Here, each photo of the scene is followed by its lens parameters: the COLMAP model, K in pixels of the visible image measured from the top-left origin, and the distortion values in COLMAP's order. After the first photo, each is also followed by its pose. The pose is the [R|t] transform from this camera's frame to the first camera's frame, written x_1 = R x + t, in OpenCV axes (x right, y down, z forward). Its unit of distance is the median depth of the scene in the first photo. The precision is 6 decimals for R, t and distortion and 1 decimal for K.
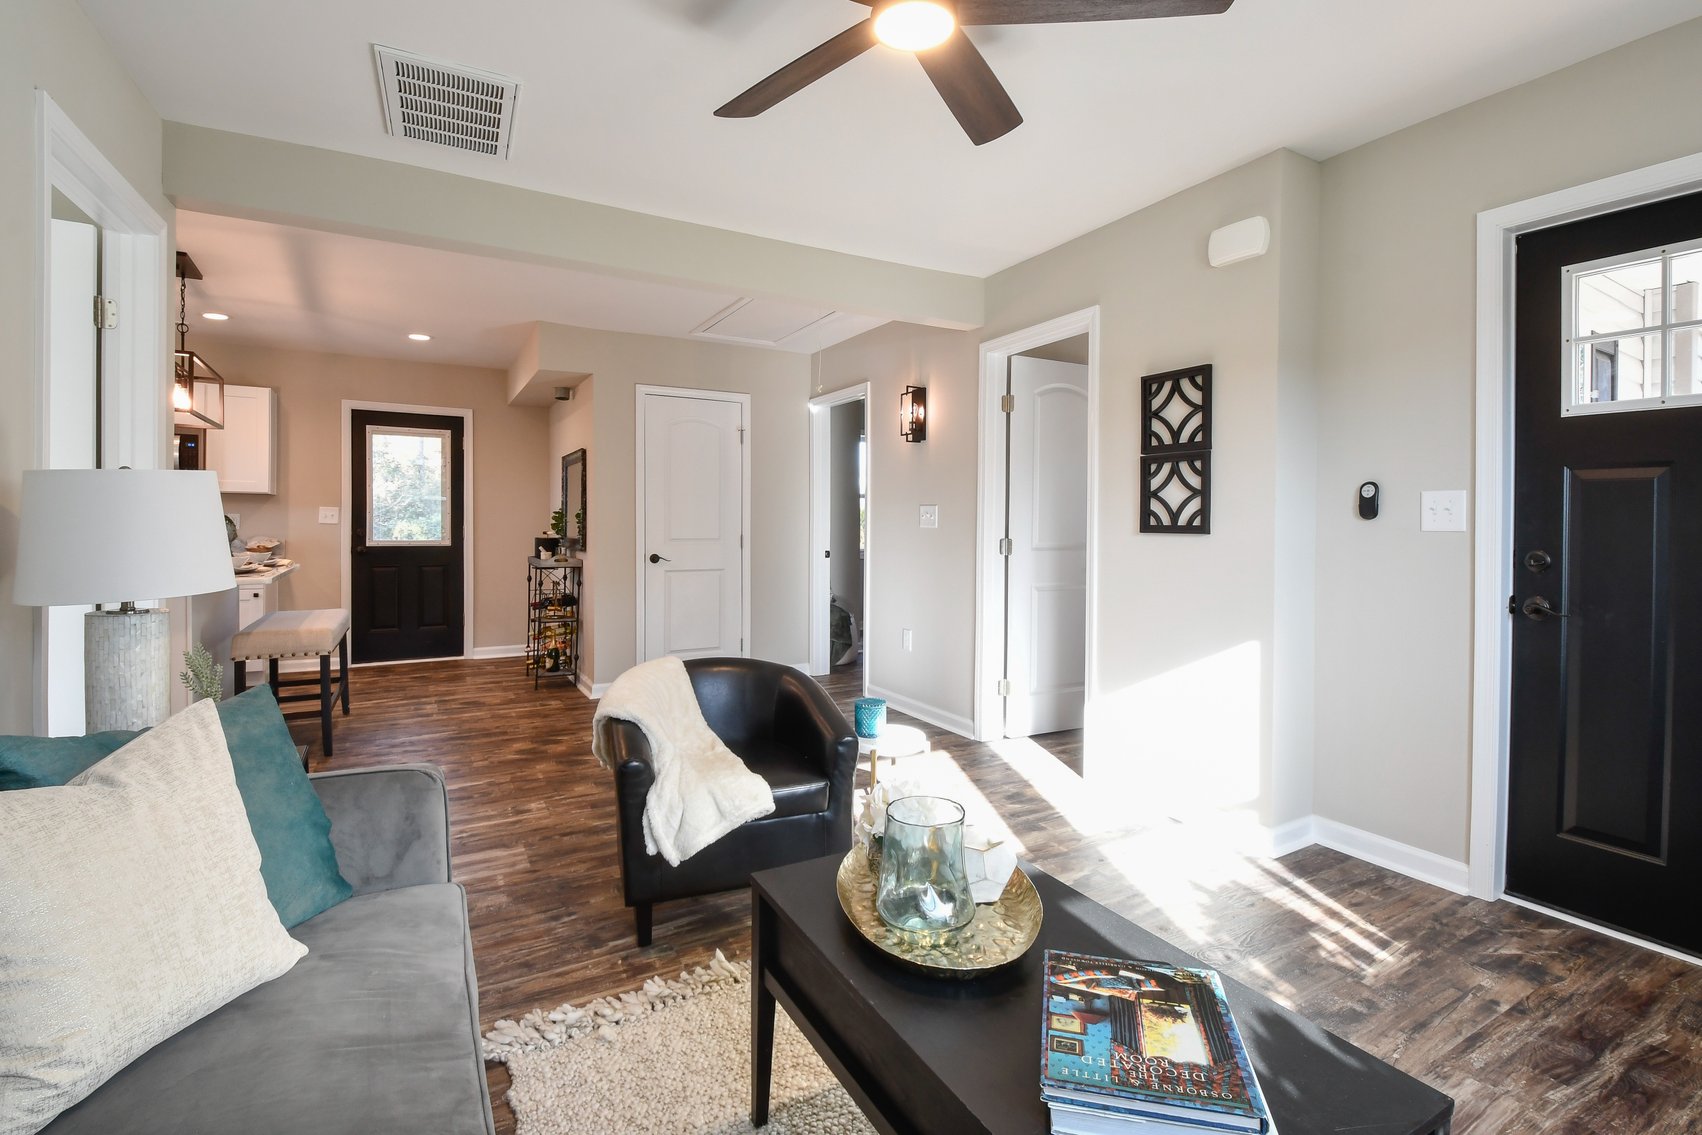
lens RADIAL K [[785.6, 0, 858.1], [0, 785.6, 537.6], [0, 0, 1]] dist [0.002214, -0.000154]
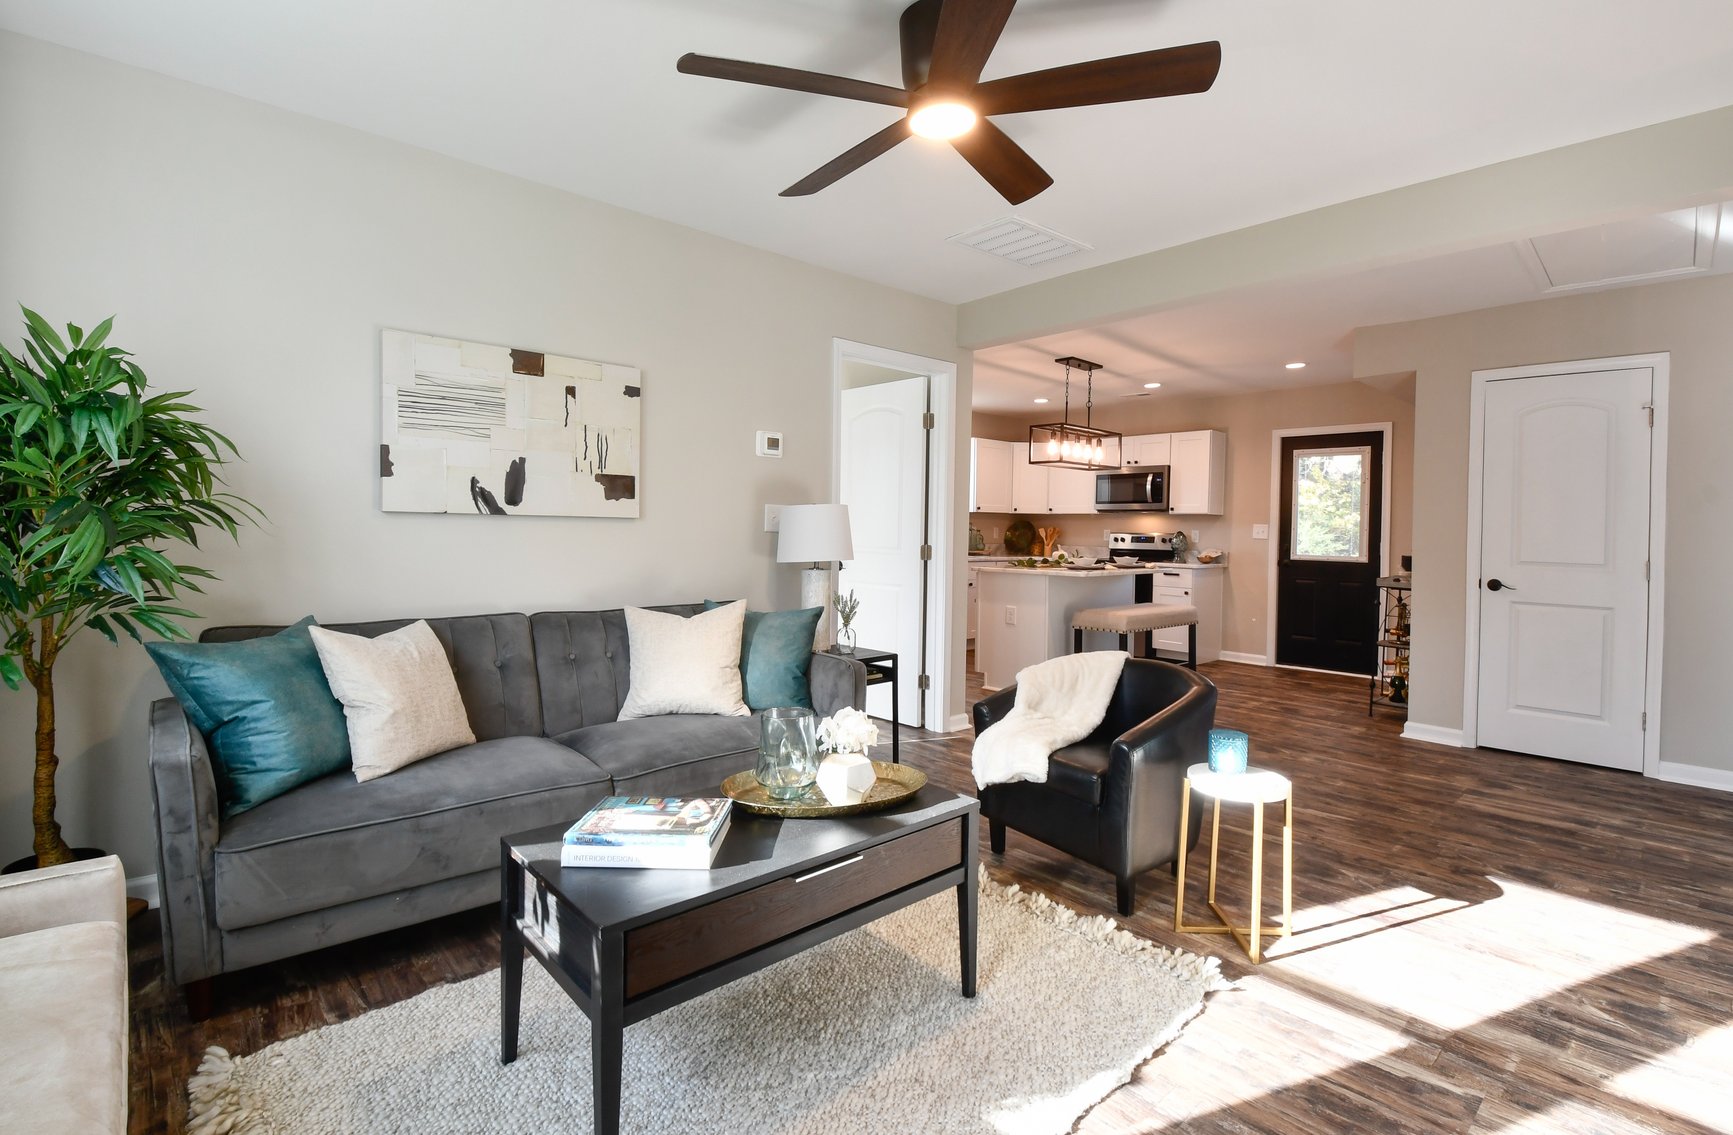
lens RADIAL K [[799.2, 0, 866.5], [0, 799.2, 567.5], [0, 0, 1]] dist [-0.001349, -0.012415]
pose [[0.221767, 0.044210, -0.974097, 0.659351], [-0.034350, 0.998706, 0.037507, 0.000593], [0.974494, 0.025143, 0.222999, 0.327097]]
